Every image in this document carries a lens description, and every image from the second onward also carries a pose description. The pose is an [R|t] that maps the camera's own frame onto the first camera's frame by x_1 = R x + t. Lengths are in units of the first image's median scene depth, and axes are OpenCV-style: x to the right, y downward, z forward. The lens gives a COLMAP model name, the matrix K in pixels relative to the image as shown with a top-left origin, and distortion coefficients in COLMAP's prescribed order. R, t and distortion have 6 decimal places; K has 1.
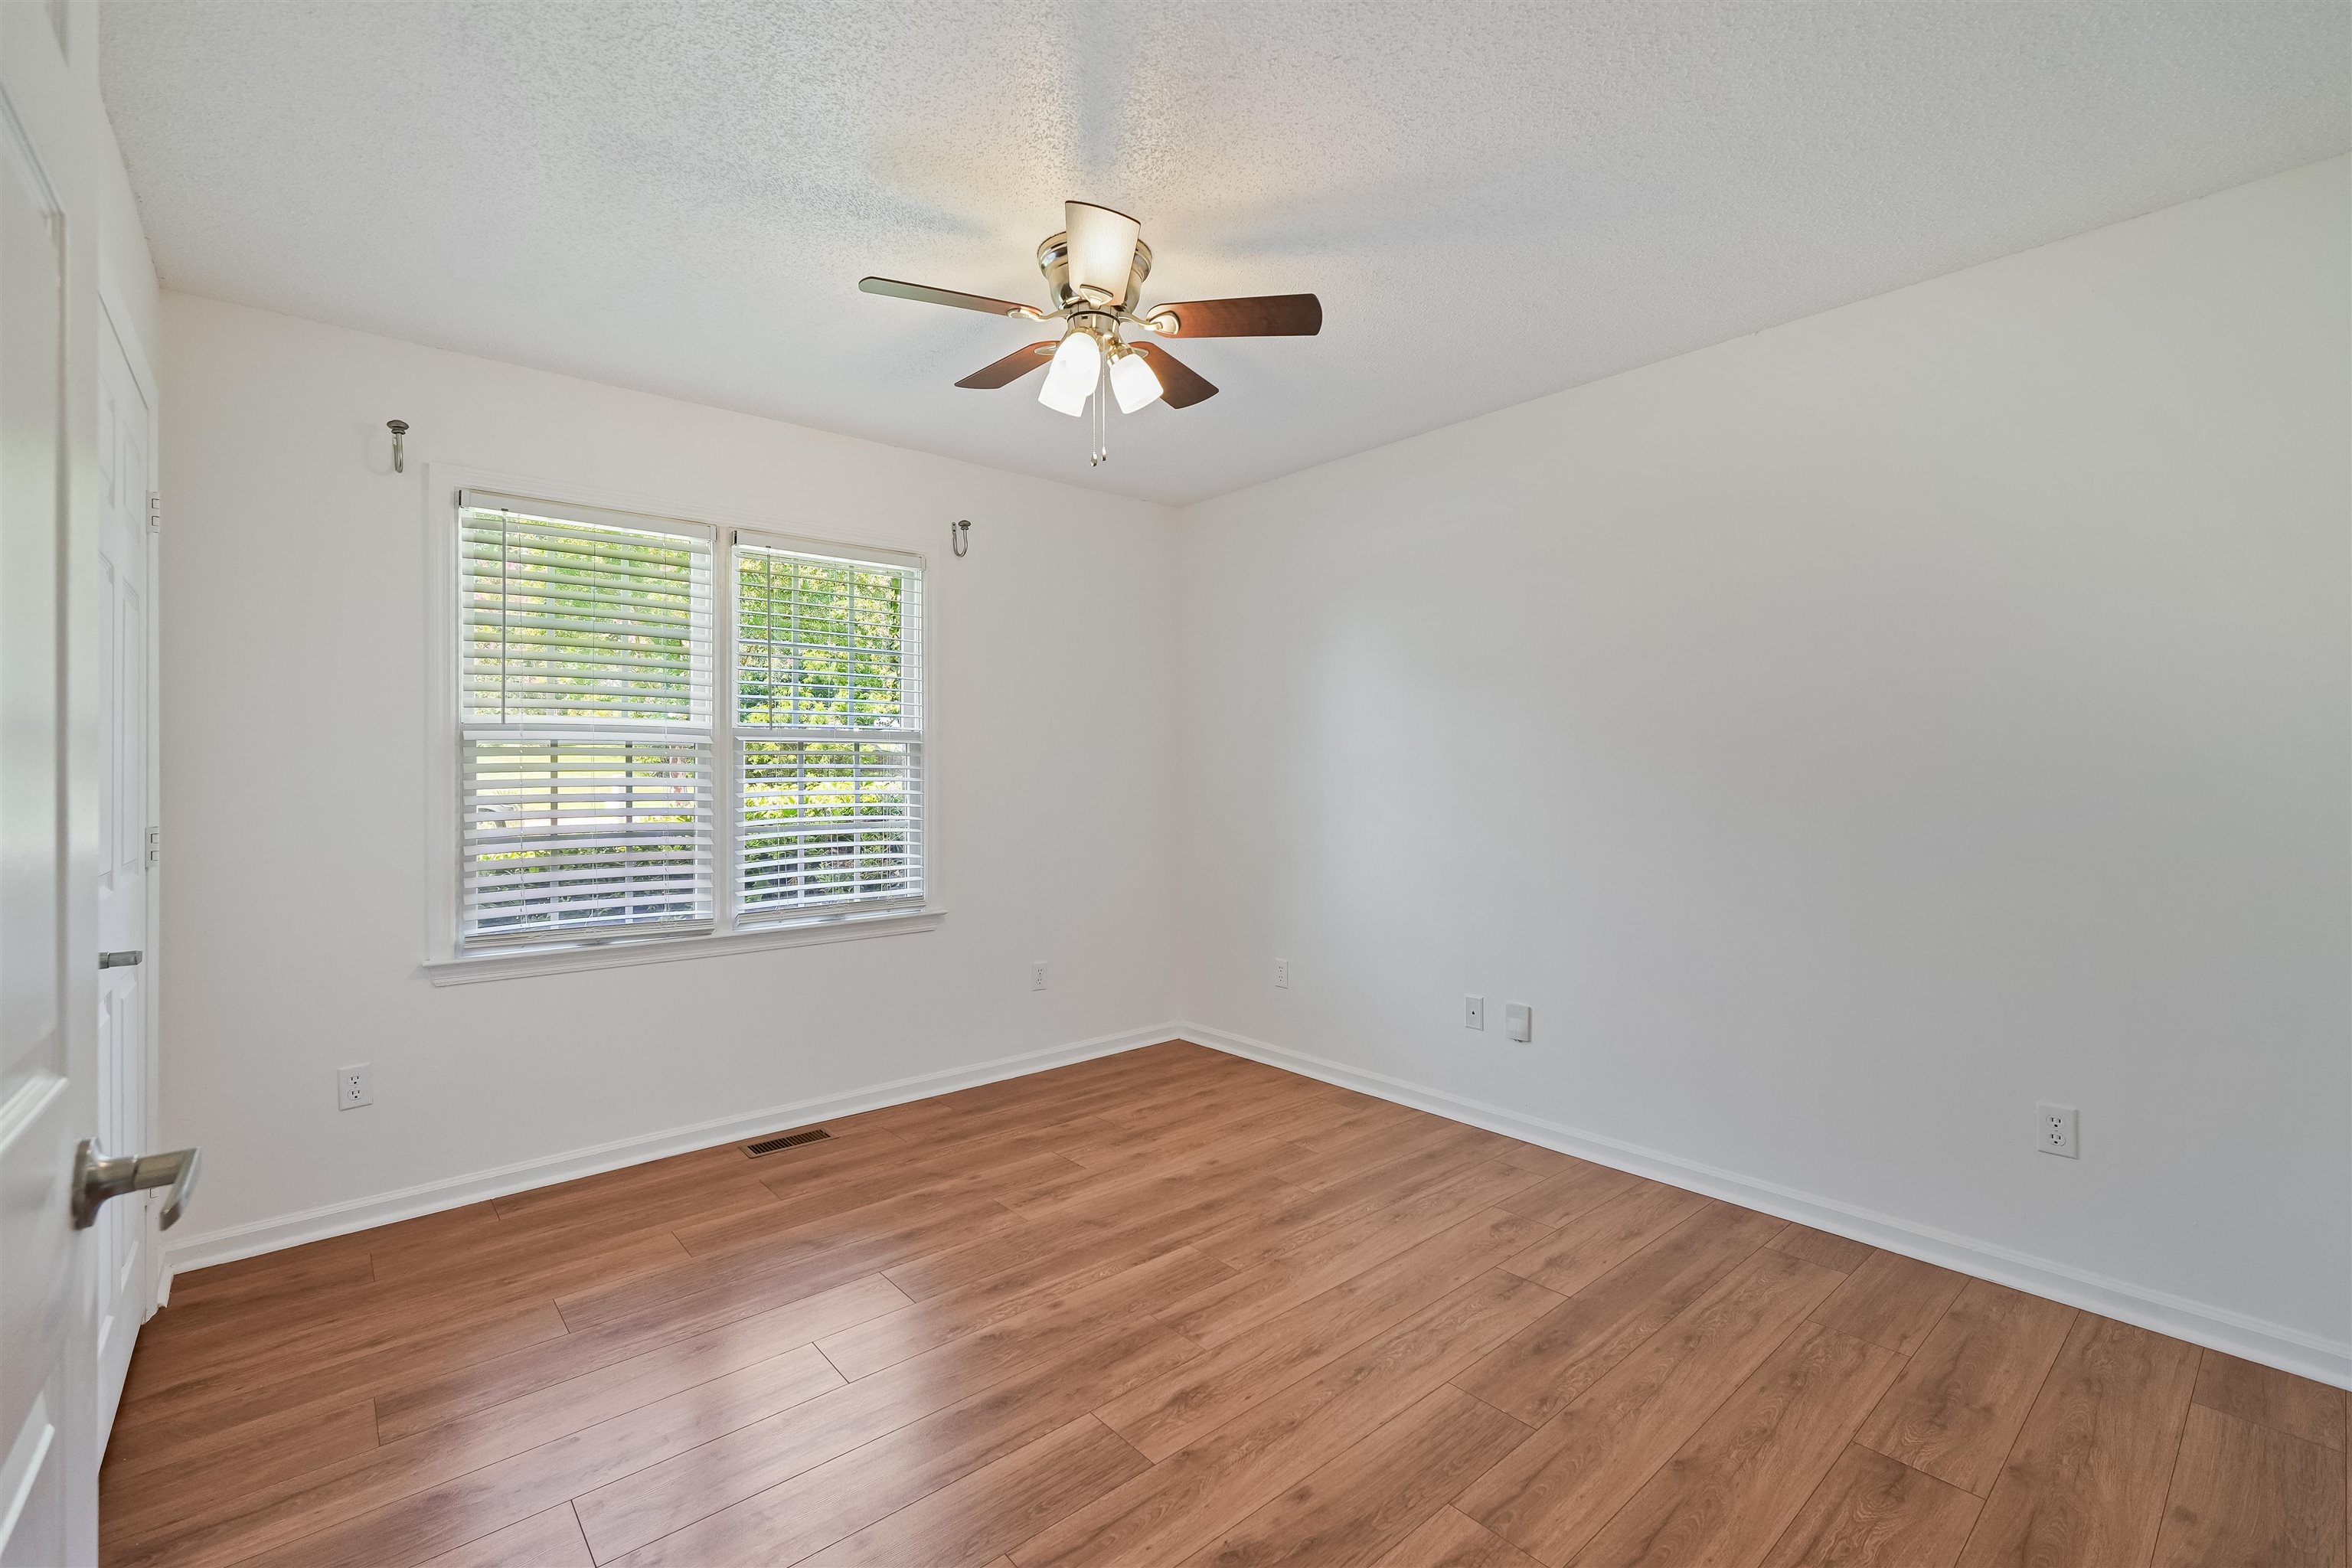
lens RADIAL K [[1010.3, 0, 1174.4], [0, 1010.3, 777.7], [0, 0, 1]] dist [-0.001394, 0.001260]
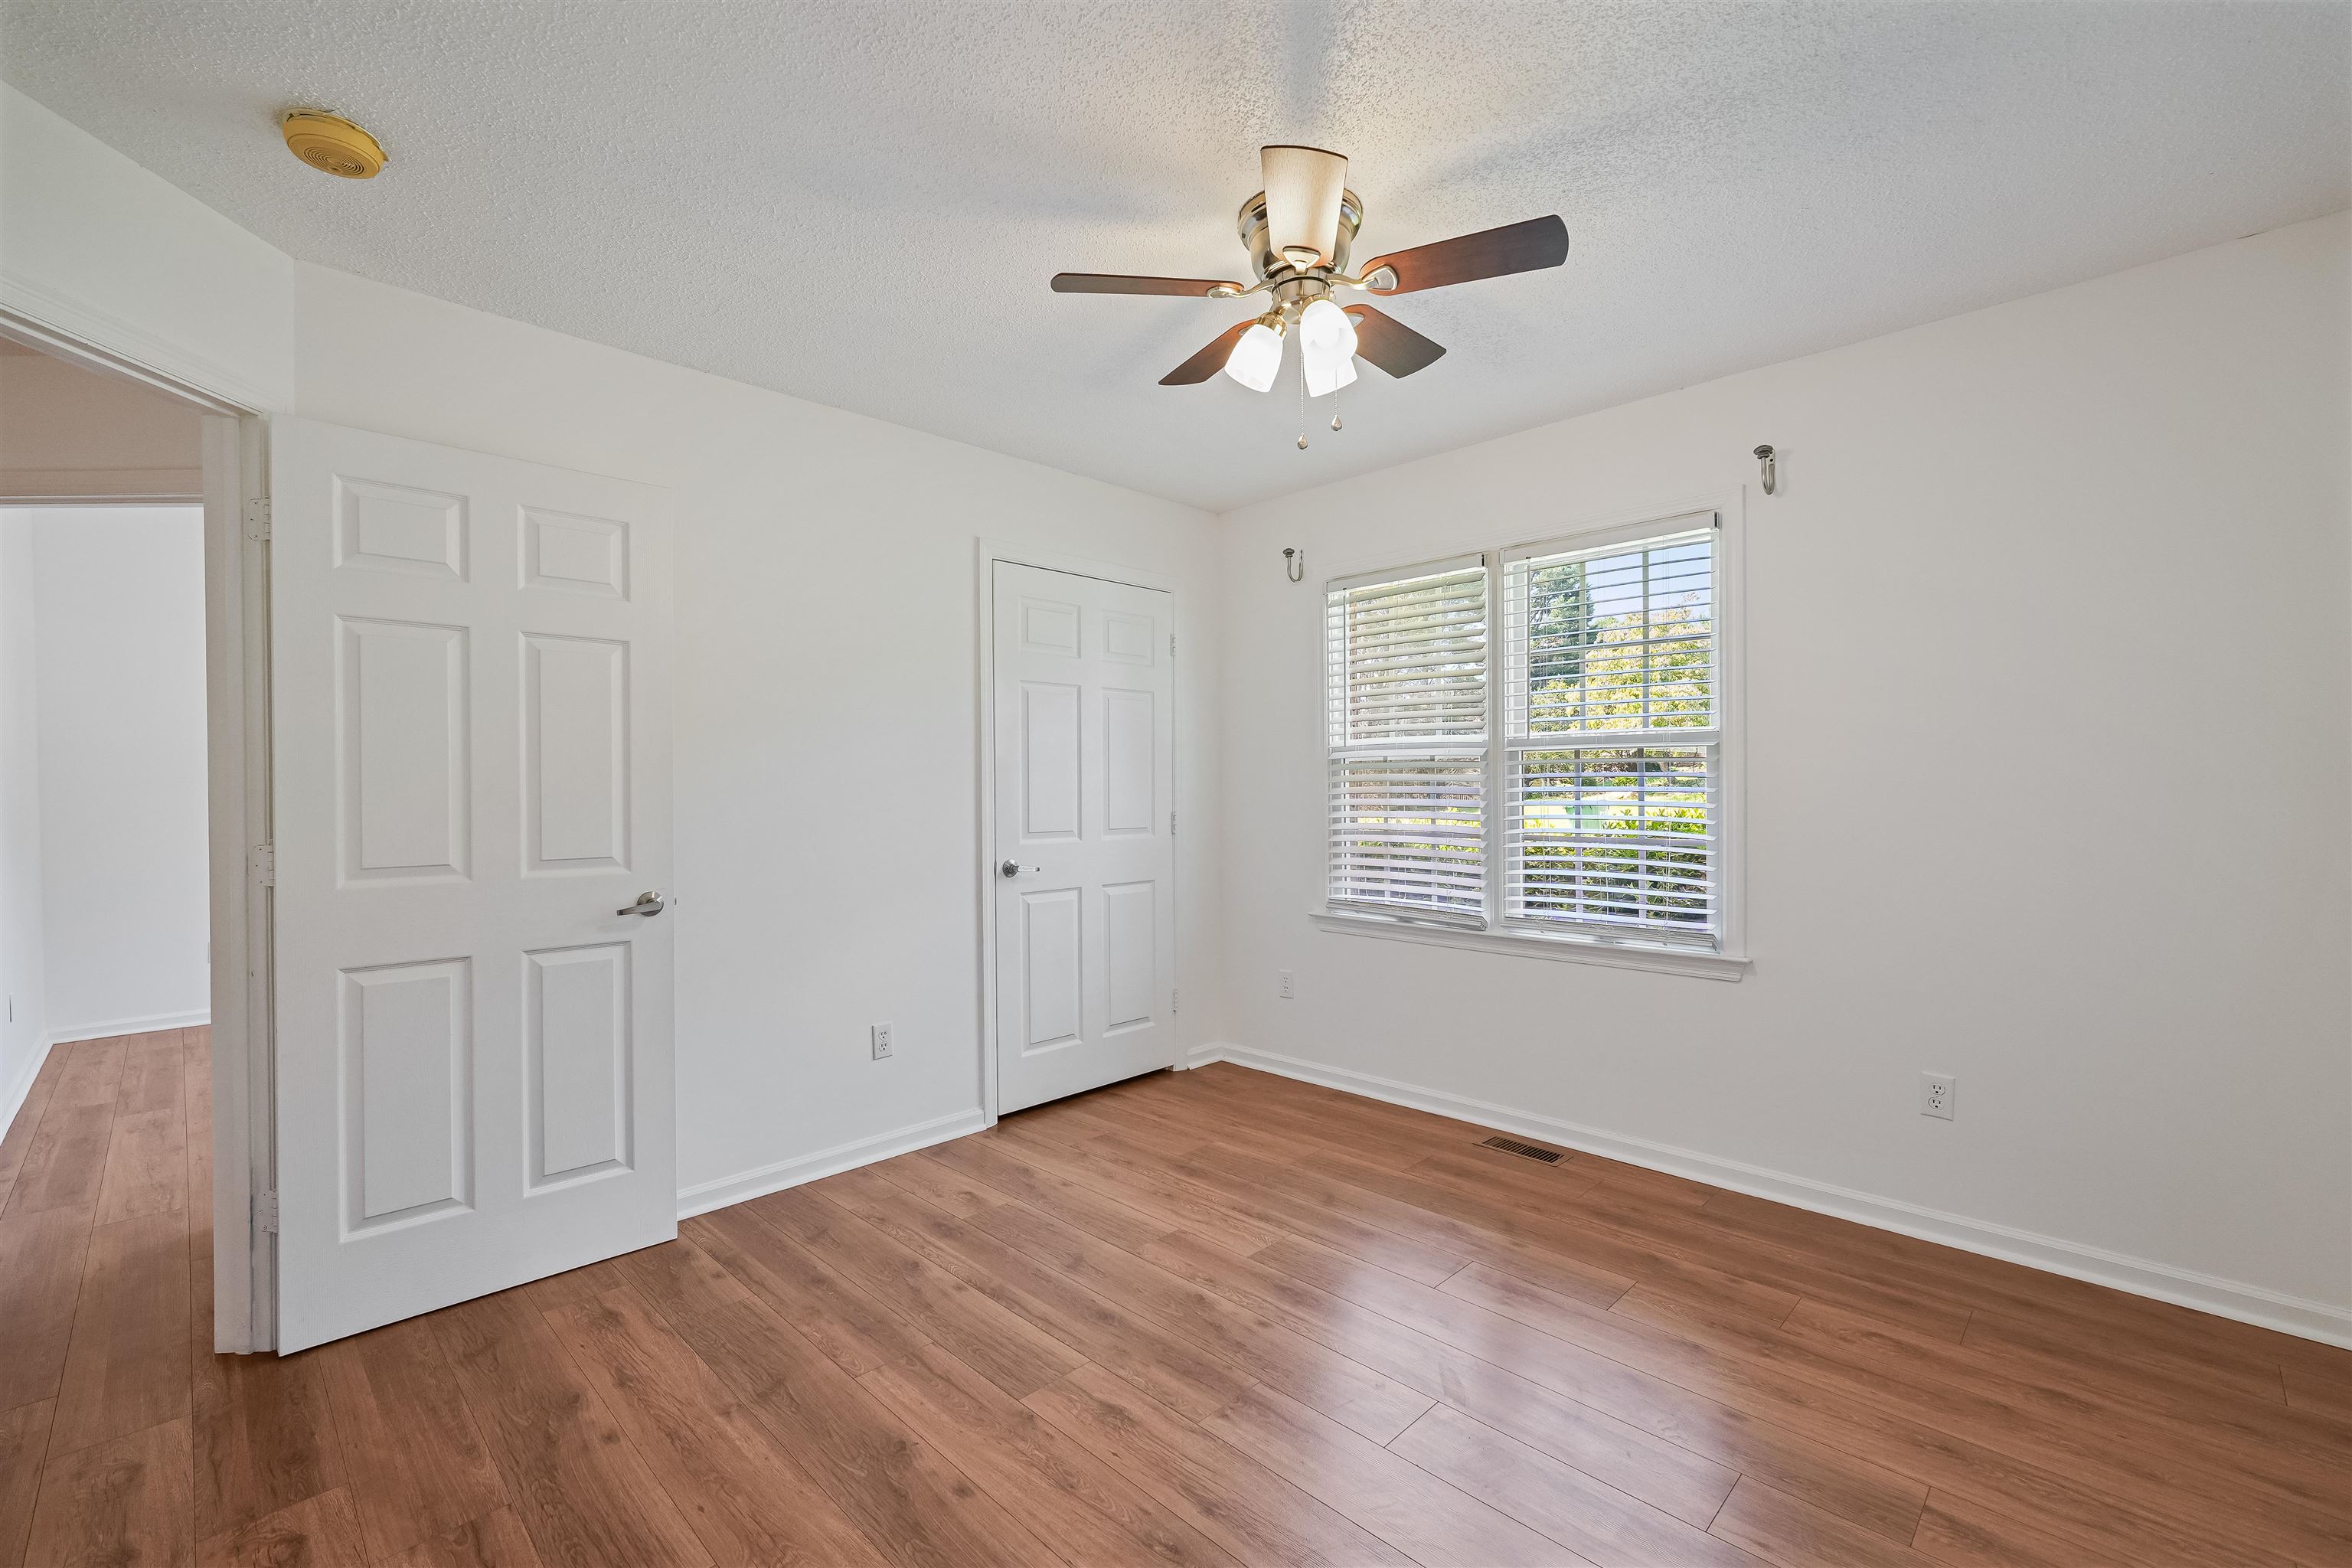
lens RADIAL K [[1010.3, 0, 1174.4], [0, 1010.3, 777.7], [0, 0, 1]] dist [-0.001394, 0.001260]
pose [[0.075961, -0.000869, -0.997110, 0.660855], [-0.001998, 0.999997, -0.001024, -0.008757], [0.997109, 0.002070, 0.075960, 0.641555]]
